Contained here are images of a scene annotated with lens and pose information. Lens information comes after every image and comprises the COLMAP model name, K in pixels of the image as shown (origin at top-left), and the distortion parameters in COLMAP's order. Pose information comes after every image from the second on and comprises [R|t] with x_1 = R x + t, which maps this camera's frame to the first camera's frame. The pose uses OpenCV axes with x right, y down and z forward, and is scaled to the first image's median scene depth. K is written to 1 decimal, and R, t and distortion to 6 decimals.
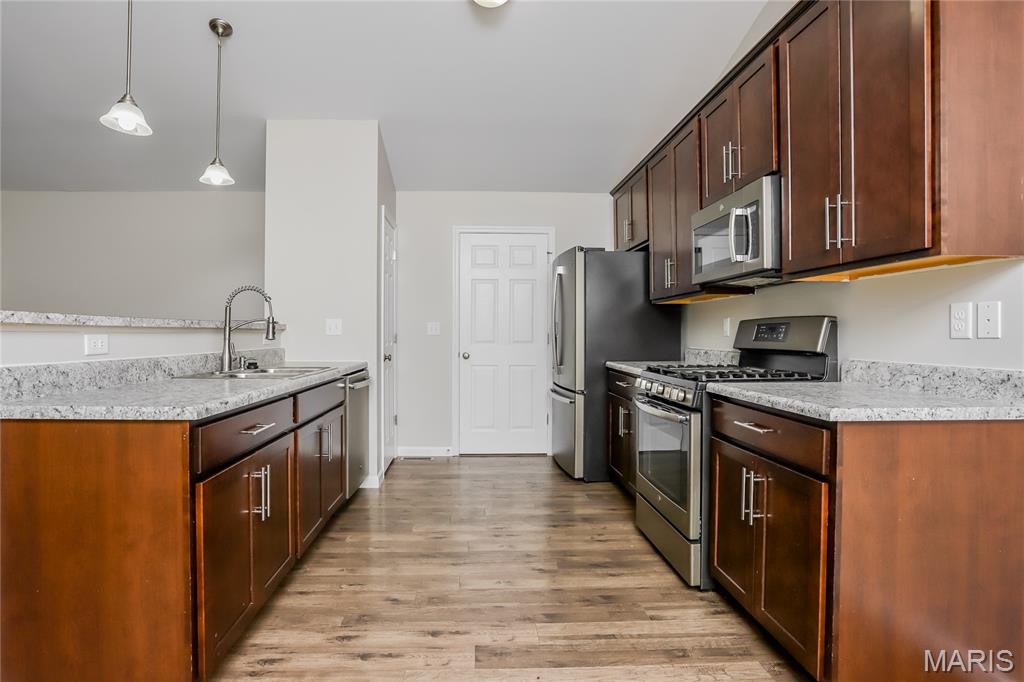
lens RADIAL K [[542.7, 0, 508.9], [0, 542.7, 337.0], [0, 0, 1]] dist [-0.070346, 0.031831]
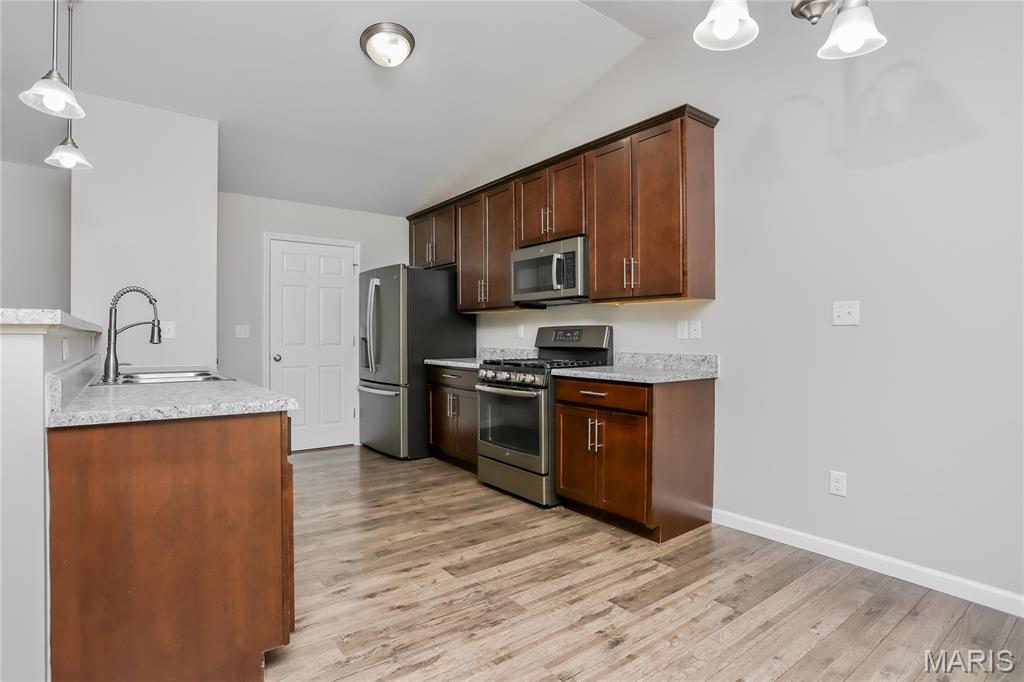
lens RADIAL K [[542.7, 0, 508.9], [0, 542.7, 337.0], [0, 0, 1]] dist [-0.070346, 0.031831]
pose [[0.814483, -0.001824, 0.580185, -0.616298], [0.004576, 0.999984, -0.003281, -0.001151], [-0.580170, 0.005327, 0.814478, -0.181520]]
